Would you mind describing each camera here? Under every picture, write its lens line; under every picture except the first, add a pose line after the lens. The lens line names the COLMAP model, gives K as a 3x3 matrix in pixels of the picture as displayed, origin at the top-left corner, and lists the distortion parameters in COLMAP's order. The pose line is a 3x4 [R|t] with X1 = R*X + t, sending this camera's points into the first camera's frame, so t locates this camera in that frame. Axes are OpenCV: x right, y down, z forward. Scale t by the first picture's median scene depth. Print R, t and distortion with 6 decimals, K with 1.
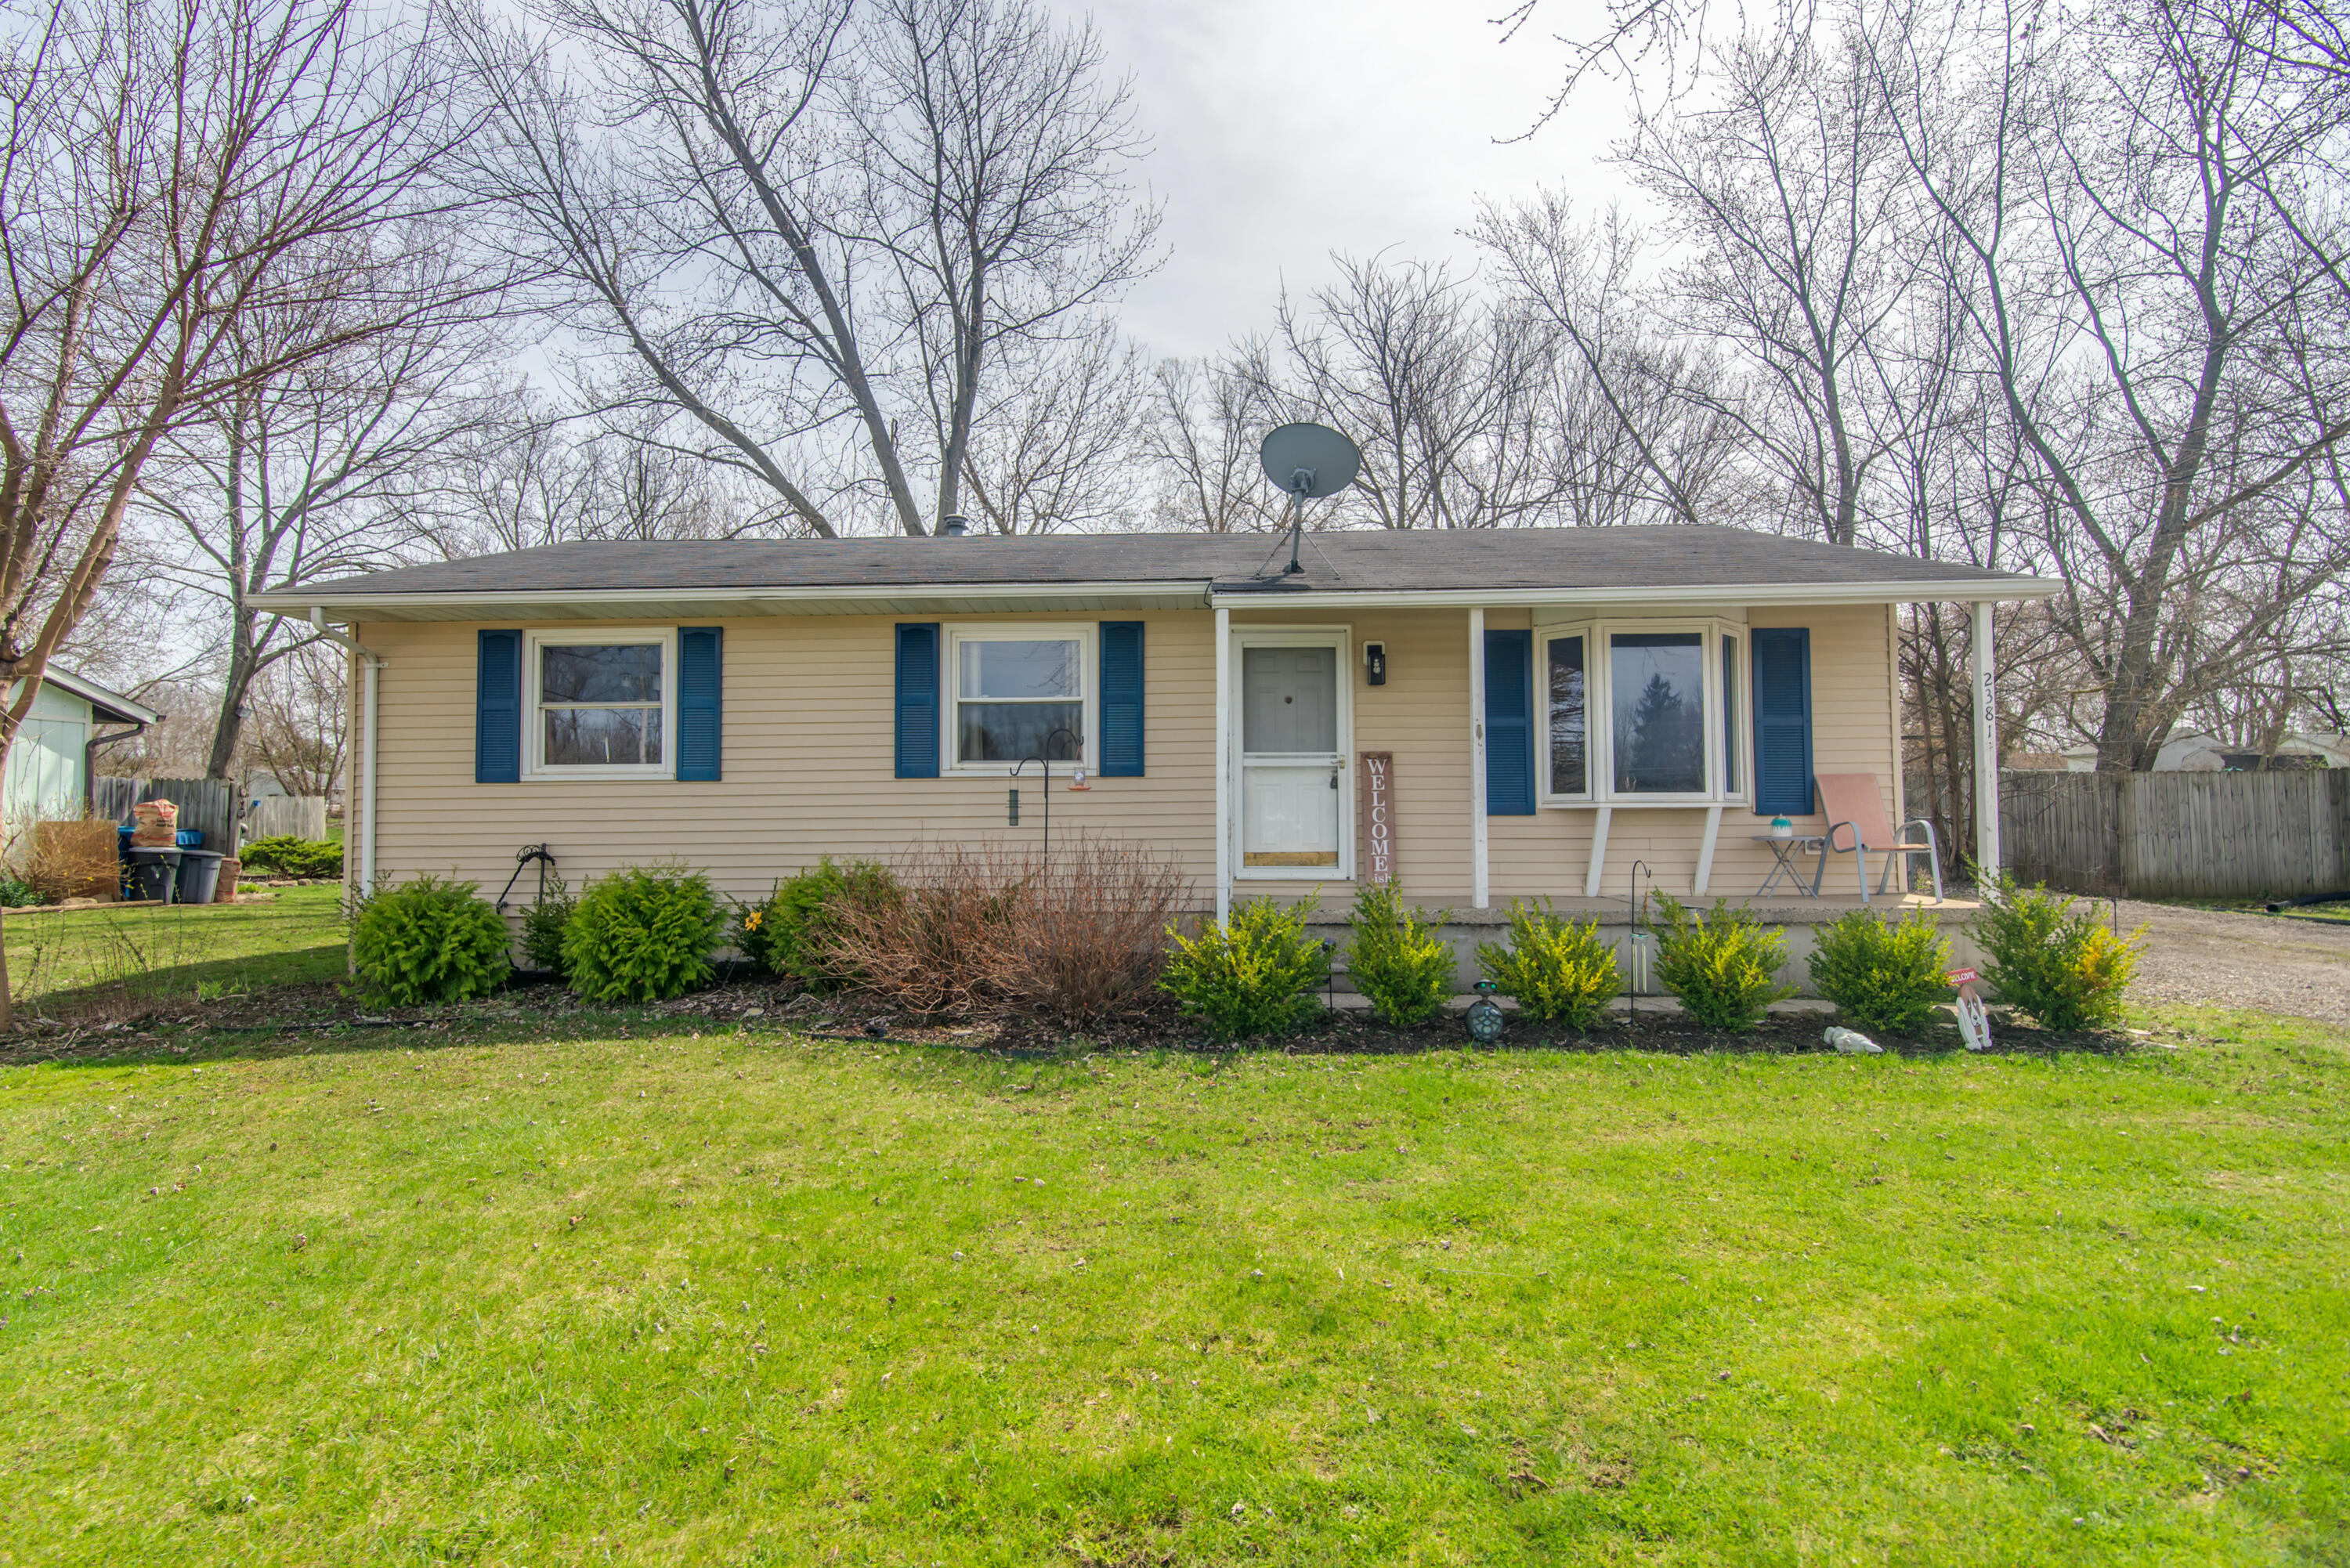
lens RADIAL K [[1211.1, 0, 1165.8], [0, 1211.1, 779.5], [0, 0, 1]] dist [0.005643, 0.001488]
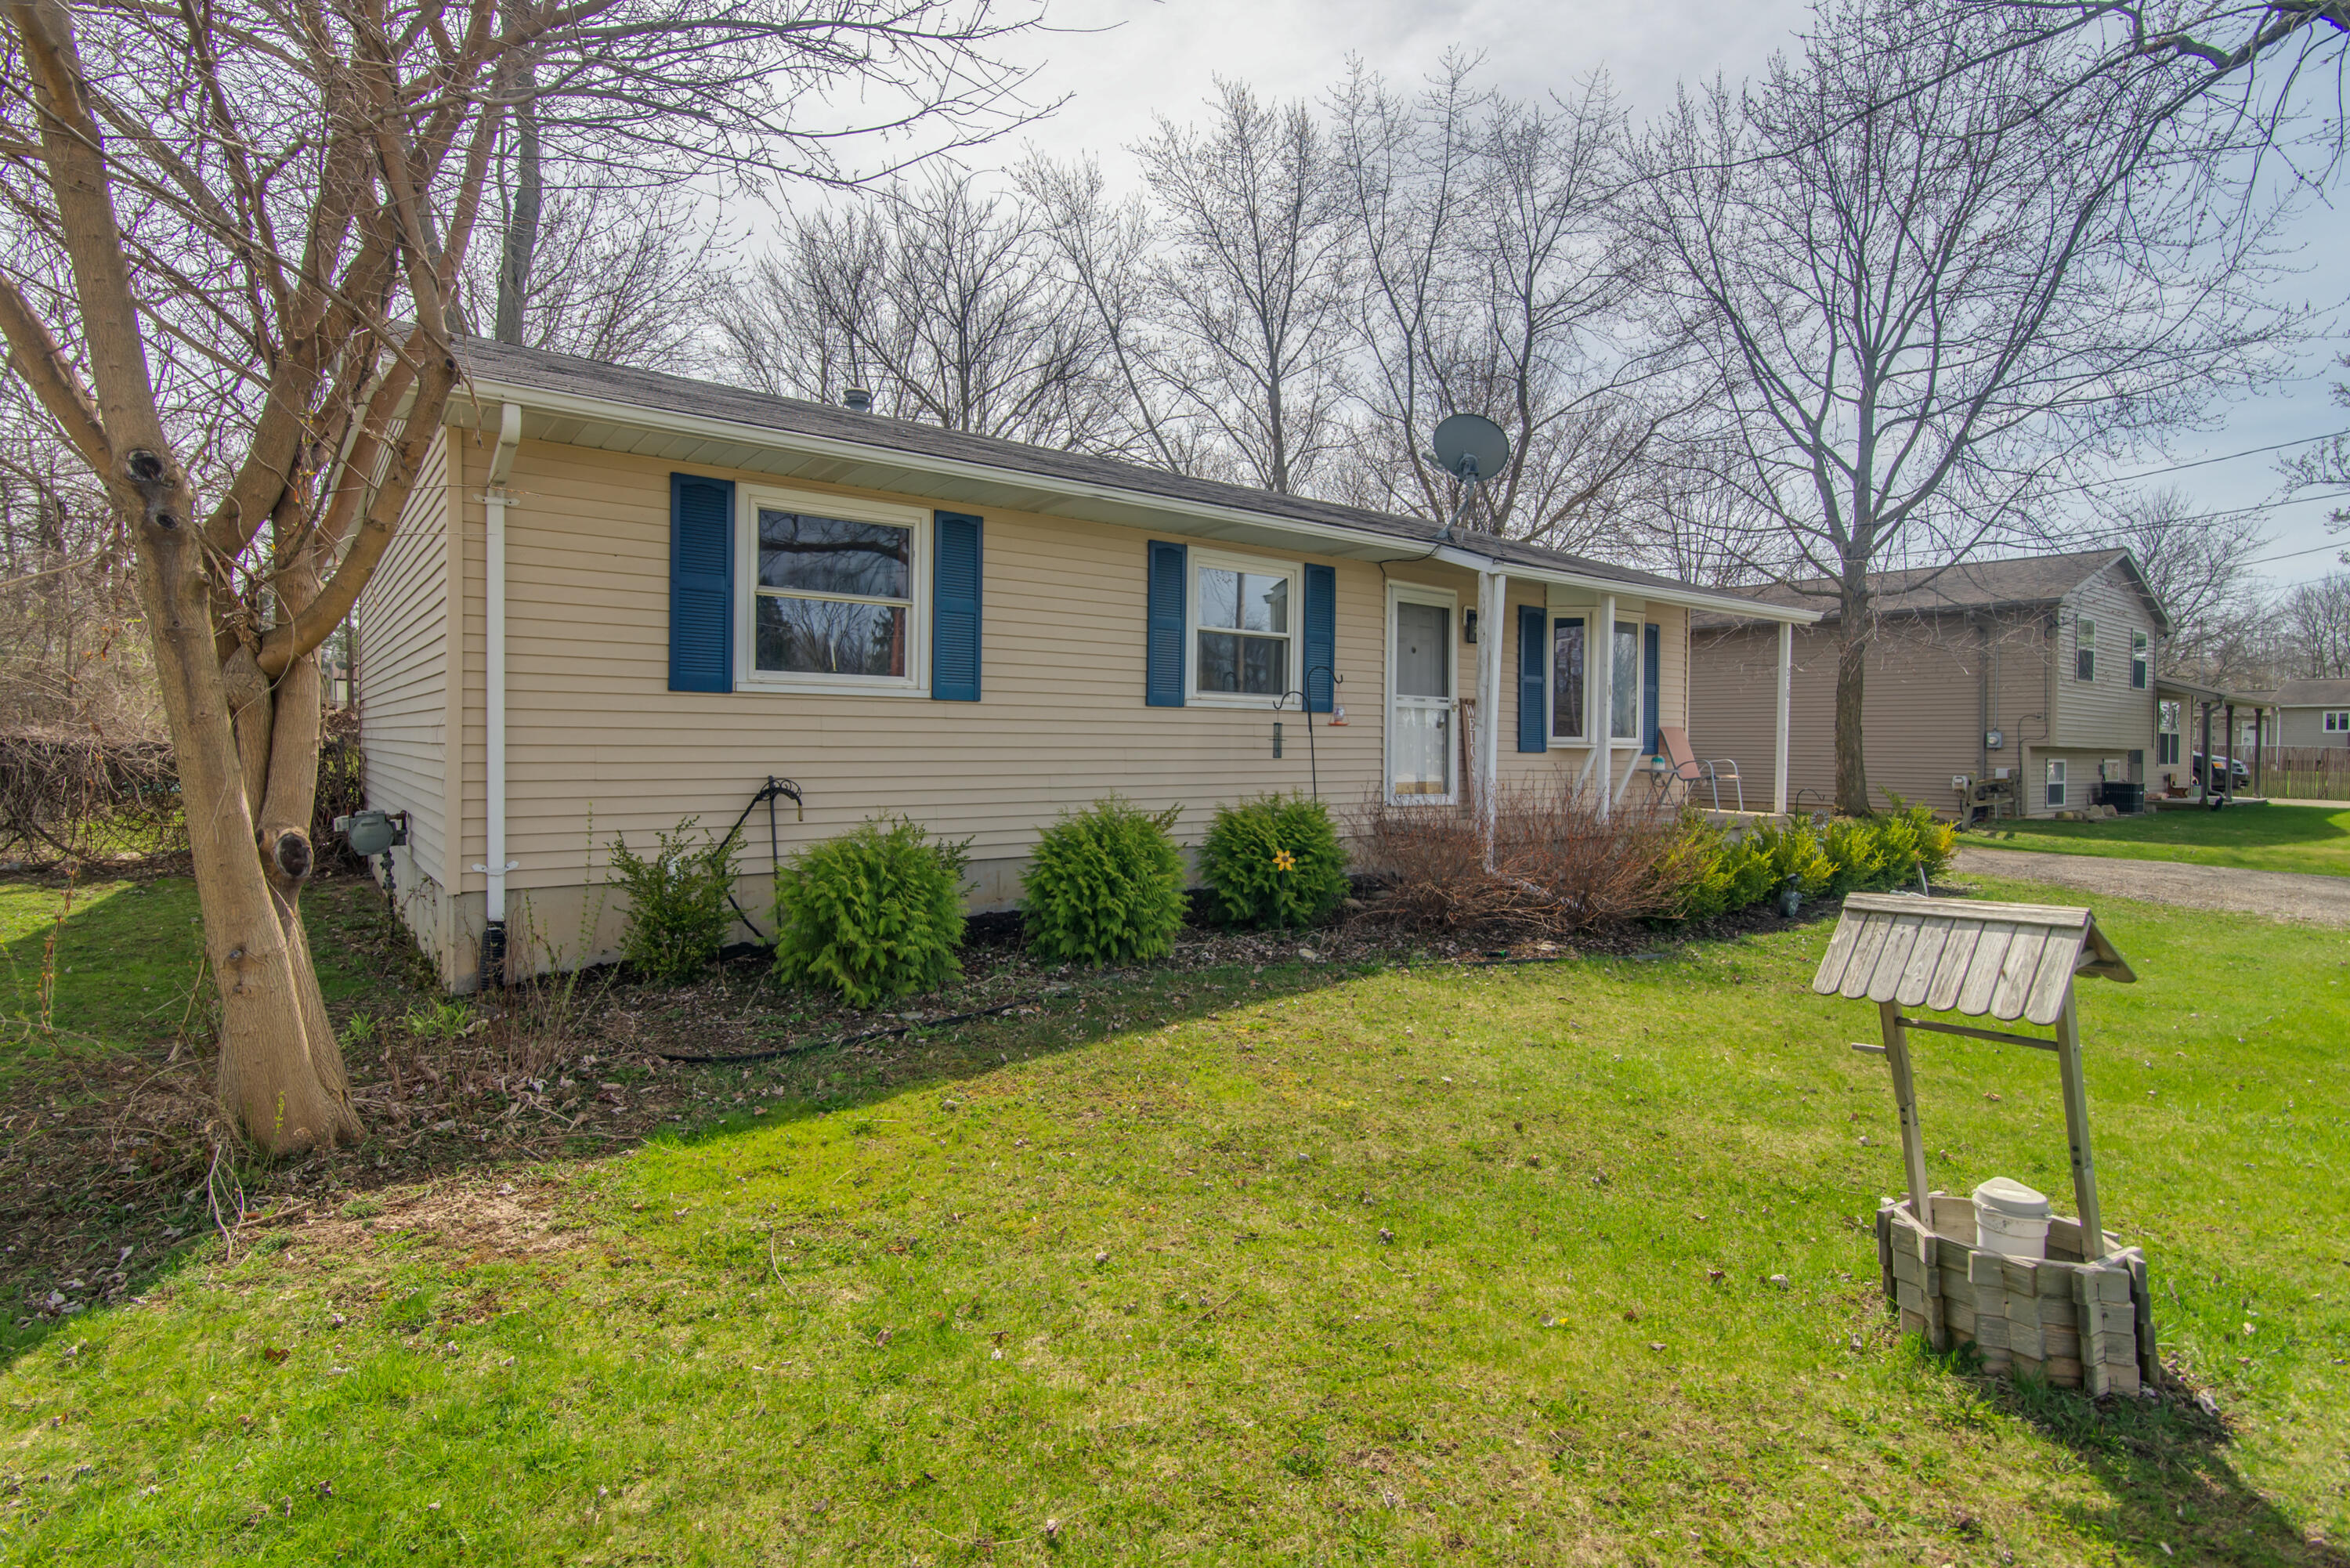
lens RADIAL K [[1176.4, 0, 1181.7], [0, 1176.4, 741.7], [0, 0, 1]] dist [0.000610, 0.001182]
pose [[0.761497, 0.015177, 0.647990, -0.793657], [-0.046866, 0.998398, 0.031691, -0.003509], [-0.646472, -0.054501, 0.760989, 0.288259]]
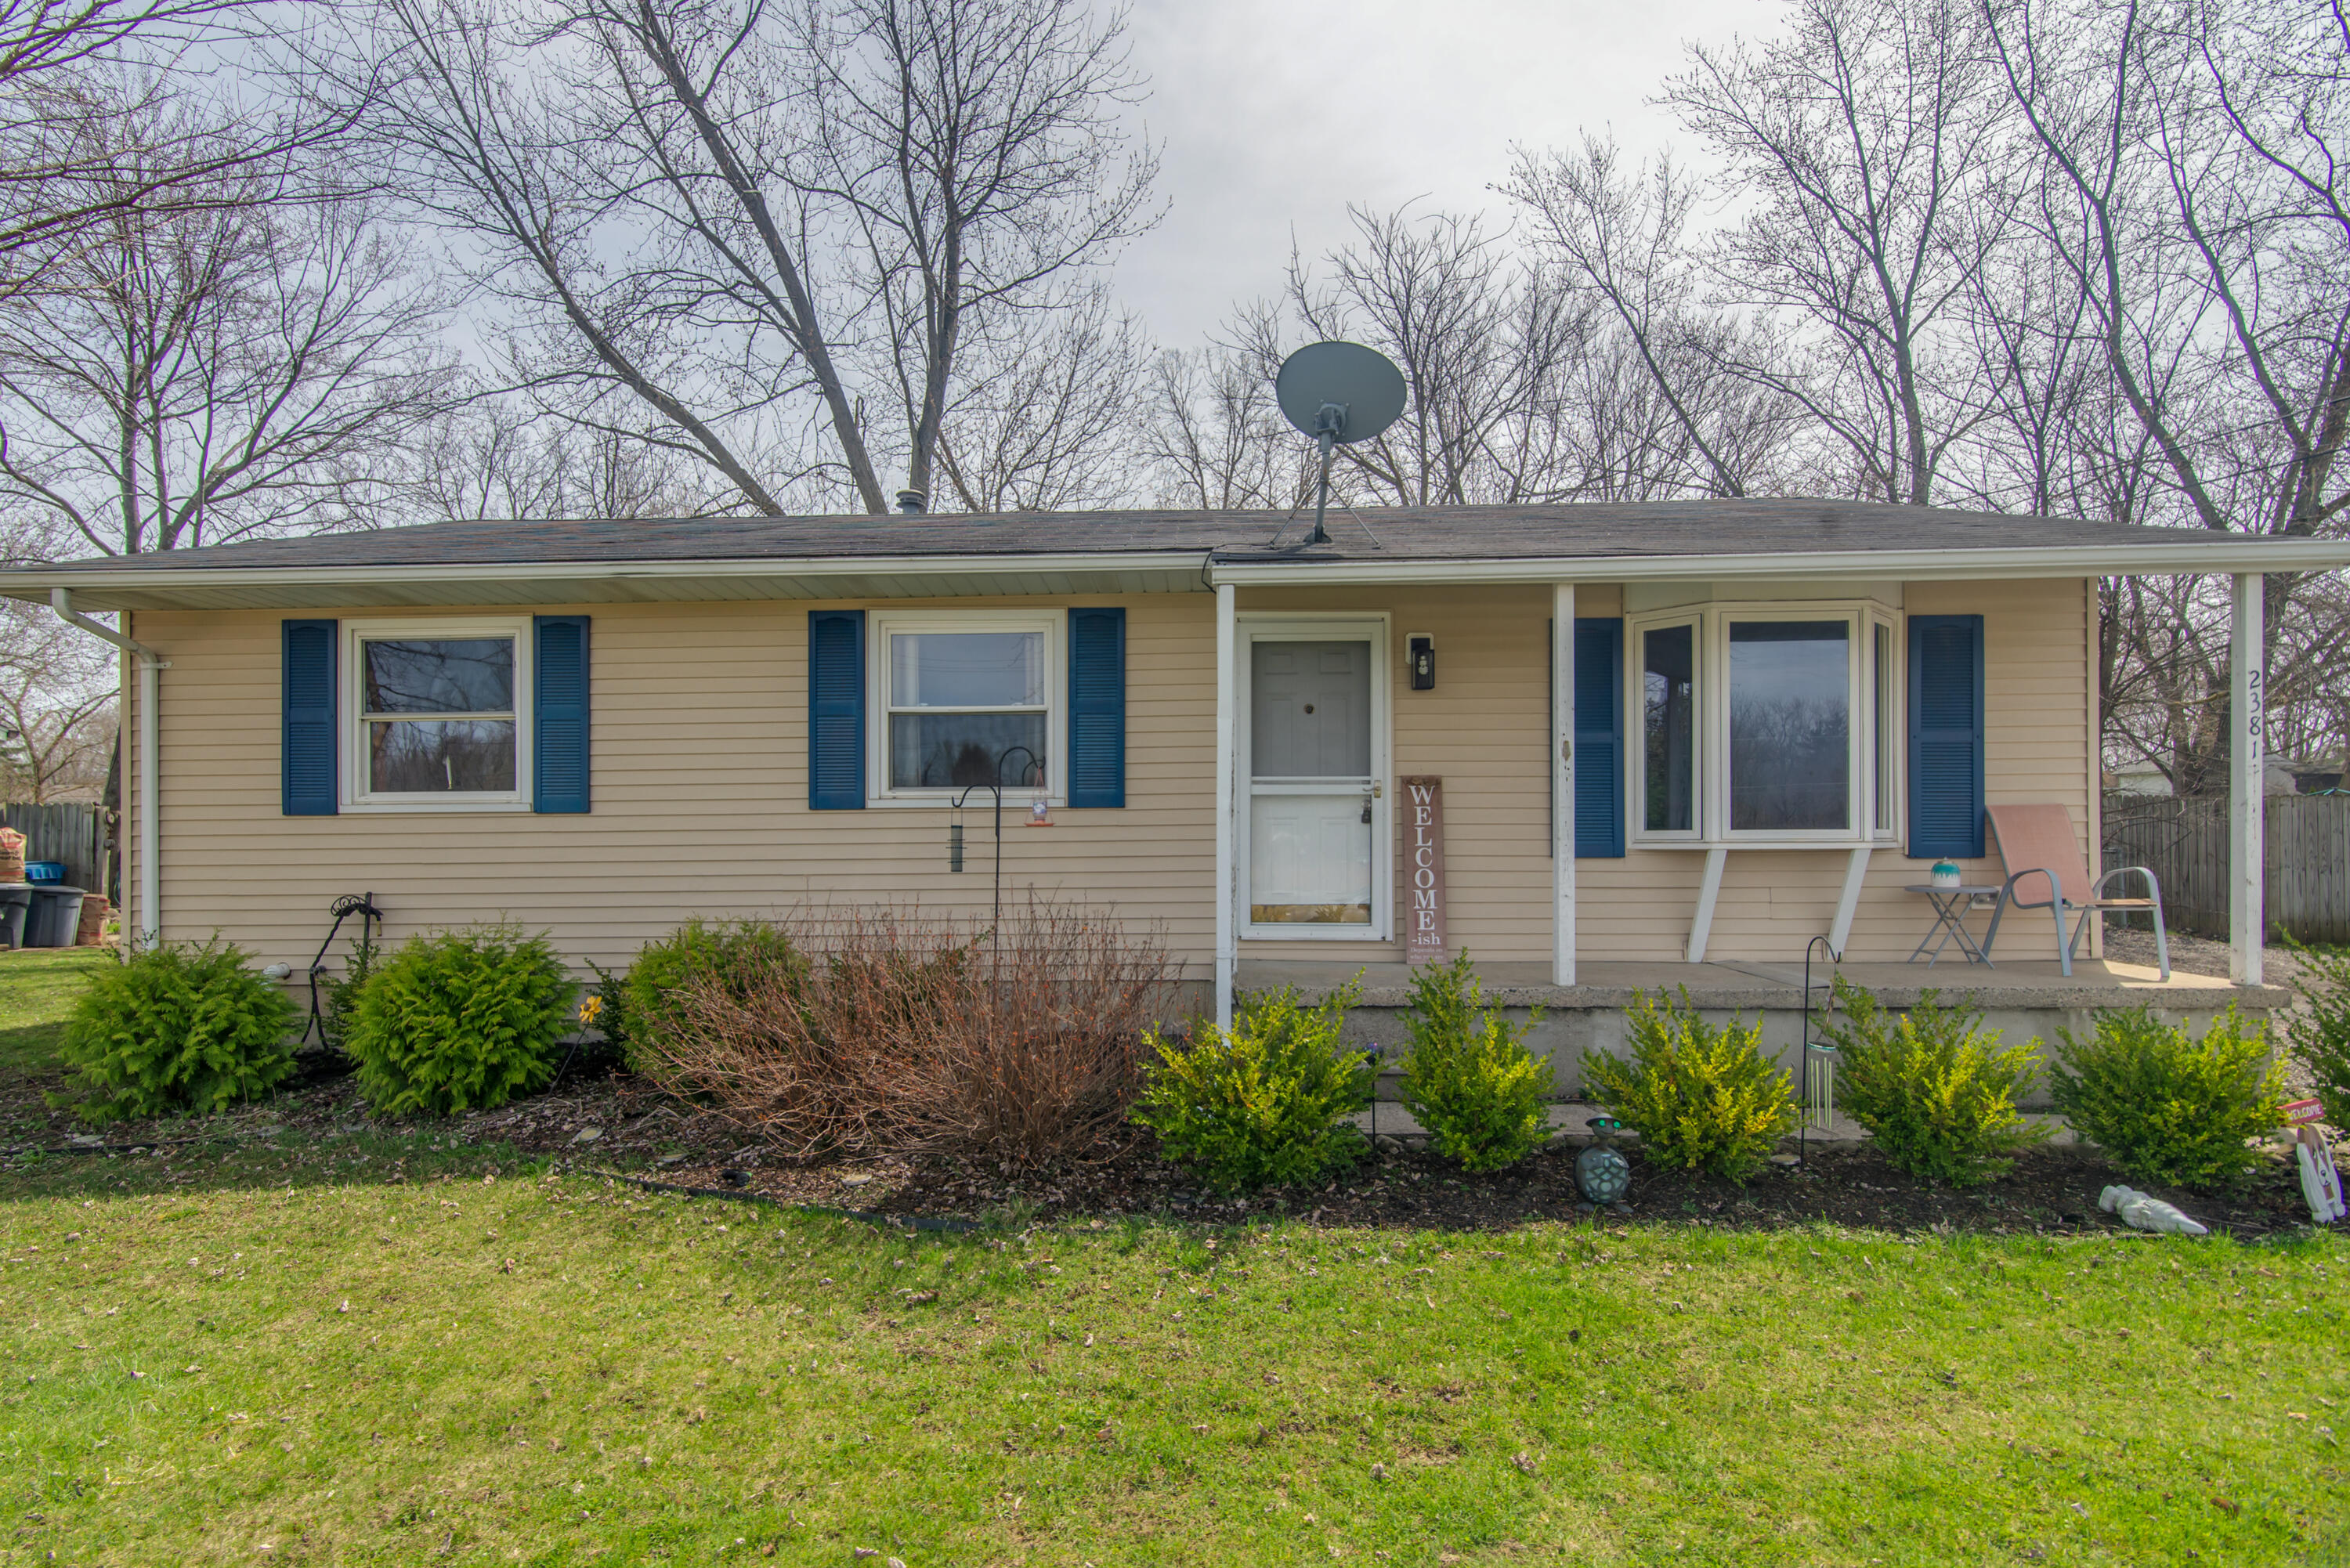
lens RADIAL K [[1176.4, 0, 1157.1], [0, 1176.4, 886.6], [0, 0, 1]] dist [0.000610, 0.001182]
pose [[0.999951, 0.000884, -0.009810, 0.010454], [-0.000100, 0.996823, 0.079647, -0.012088], [0.009849, -0.079642, 0.996775, 0.233095]]
